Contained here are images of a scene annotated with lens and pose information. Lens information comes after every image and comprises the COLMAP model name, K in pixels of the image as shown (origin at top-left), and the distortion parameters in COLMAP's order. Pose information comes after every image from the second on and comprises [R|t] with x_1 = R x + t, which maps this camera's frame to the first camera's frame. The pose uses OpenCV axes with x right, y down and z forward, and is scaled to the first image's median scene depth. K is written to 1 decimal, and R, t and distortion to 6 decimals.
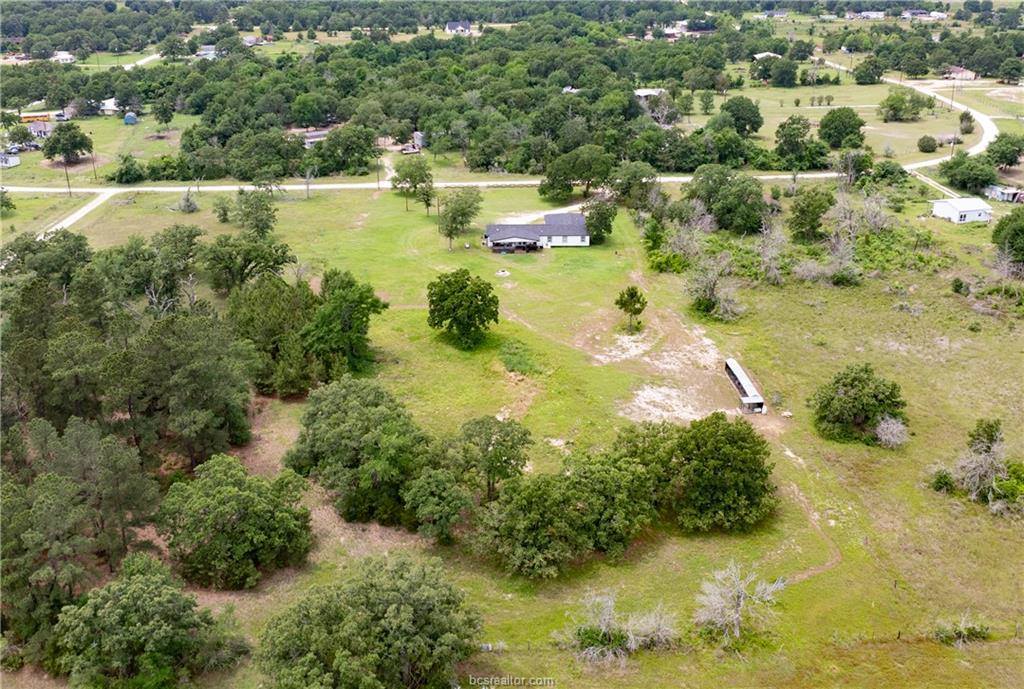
lens RADIAL K [[722.1, 0, 511.9], [0, 722.1, 344.7], [0, 0, 1]] dist [-0.004859, 0.000025]
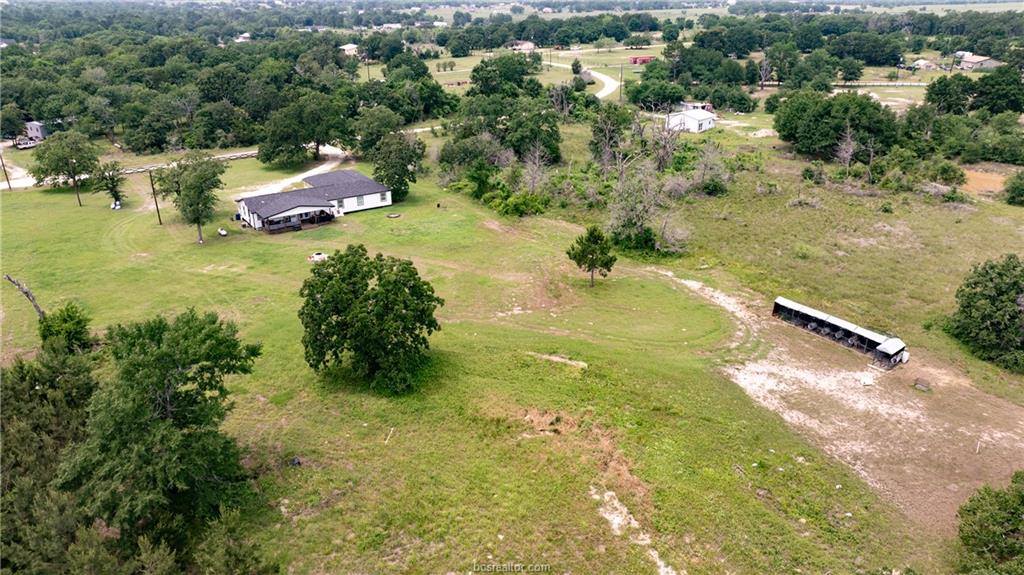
lens RADIAL K [[698.9, 0, 511.5], [0, 698.9, 287.7], [0, 0, 1]] dist [0.002740, 0.002929]
pose [[0.873779, -0.211045, 0.438143, -0.121974], [0.228787, 0.973395, 0.012598, -0.034177], [-0.429145, 0.089233, 0.898817, 0.305803]]
